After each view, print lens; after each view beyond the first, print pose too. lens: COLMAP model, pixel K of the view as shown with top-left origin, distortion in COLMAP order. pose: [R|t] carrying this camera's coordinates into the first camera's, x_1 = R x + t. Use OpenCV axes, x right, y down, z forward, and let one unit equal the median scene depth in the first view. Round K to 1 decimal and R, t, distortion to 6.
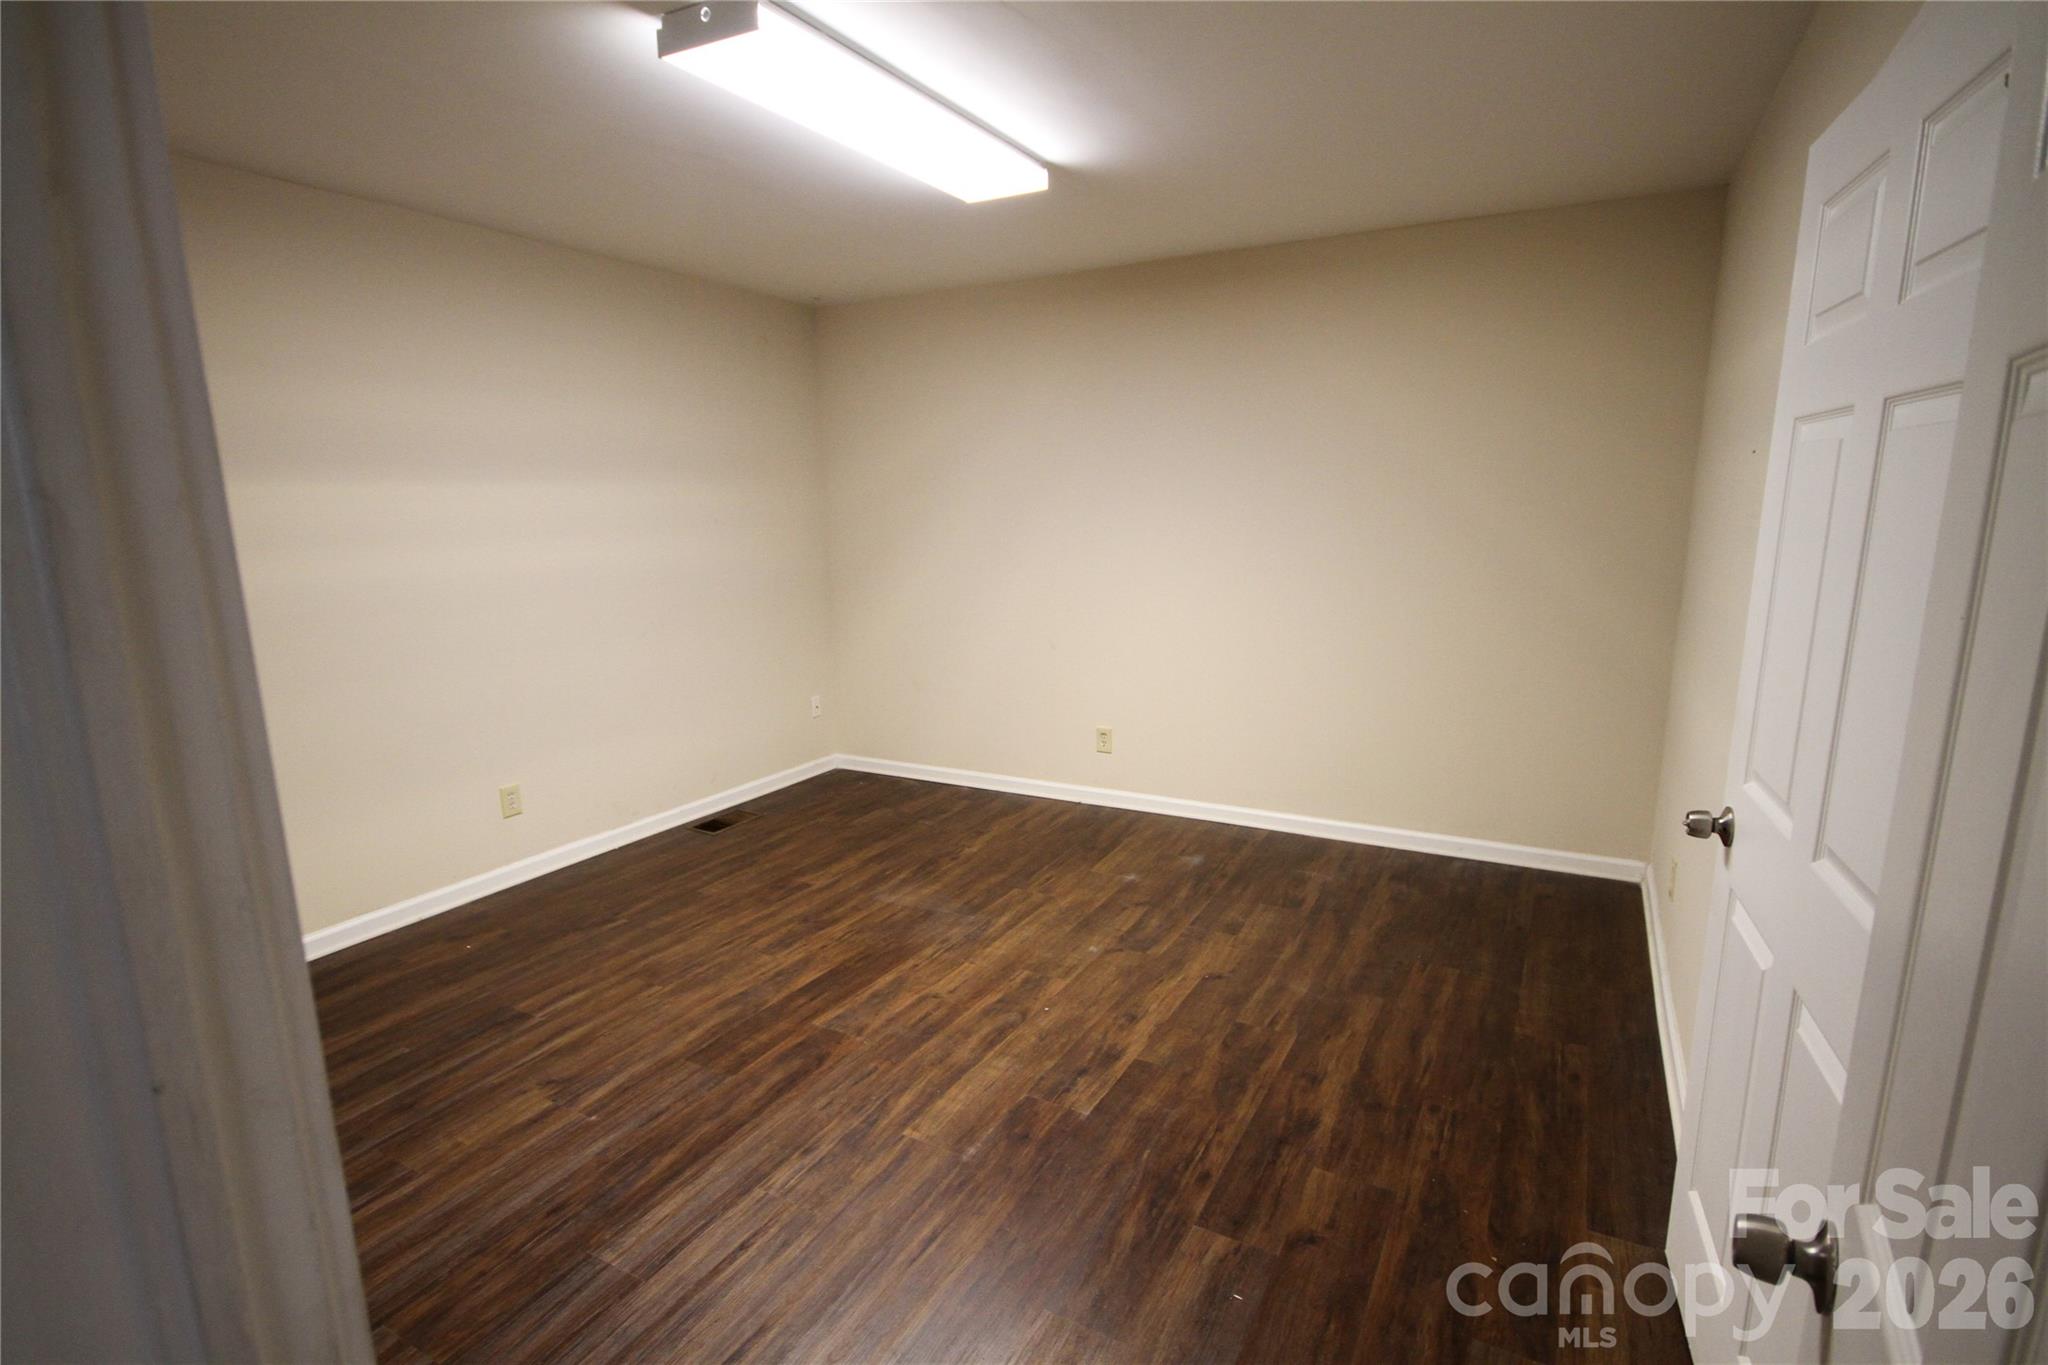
lens RADIAL K [[945.5, 0, 1022.4], [0, 945.5, 679.0], [0, 0, 1]] dist [0.003117, -0.007704]
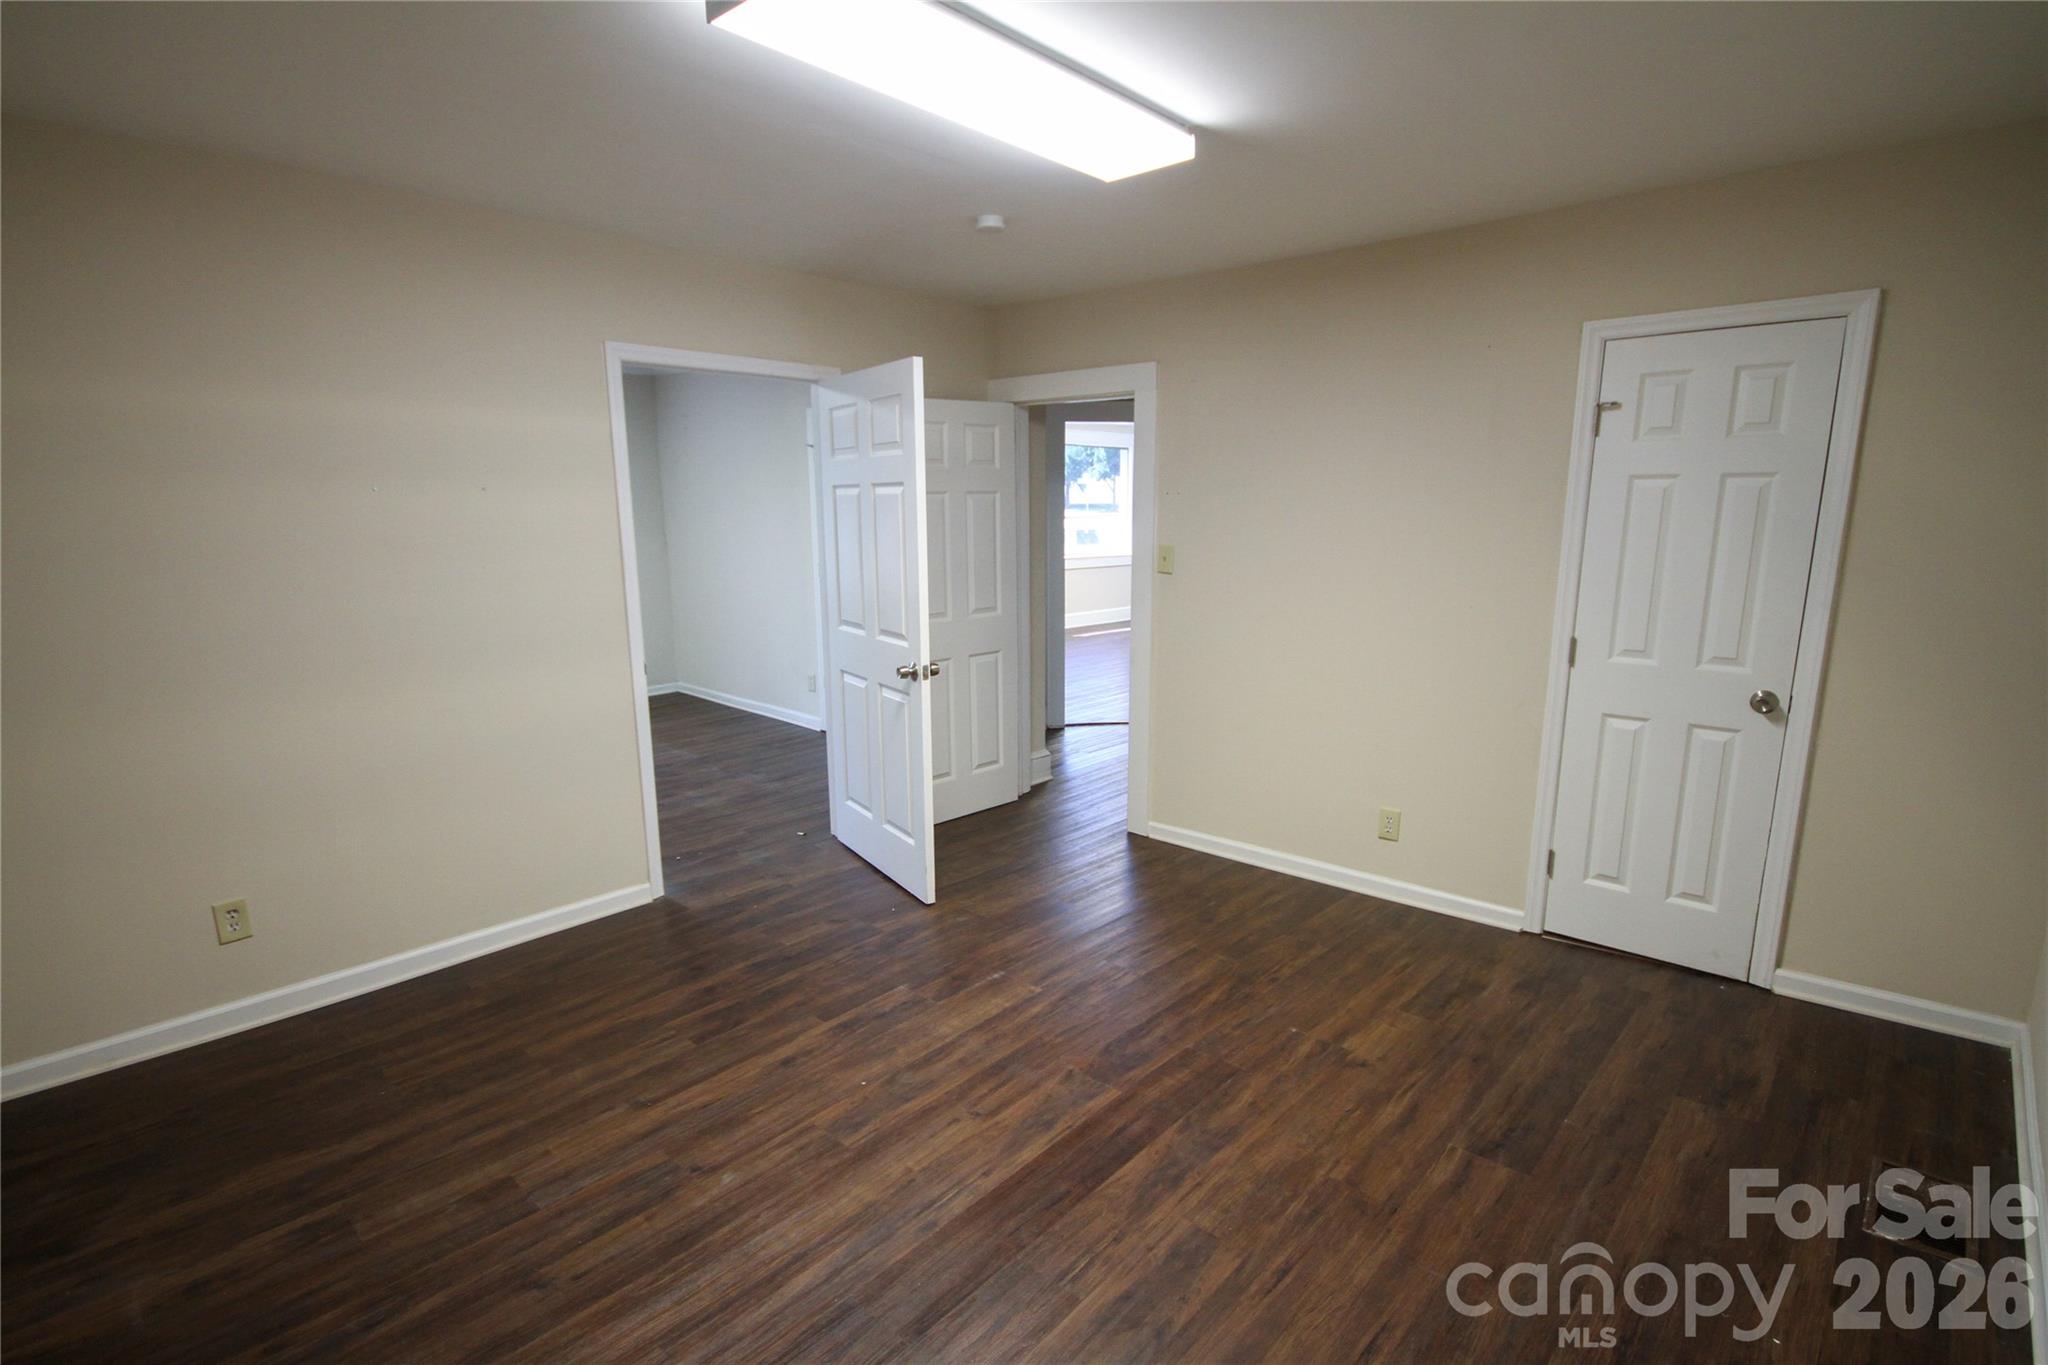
lens RADIAL K [[945.5, 0, 1028.5], [0, 945.5, 699.1], [0, 0, 1]] dist [0.003117, -0.007704]
pose [[-0.970769, -0.032164, 0.237853, -0.335747], [0.060932, 0.925489, 0.373841, -0.322579], [-0.232154, 0.377406, -0.896476, 1.666464]]
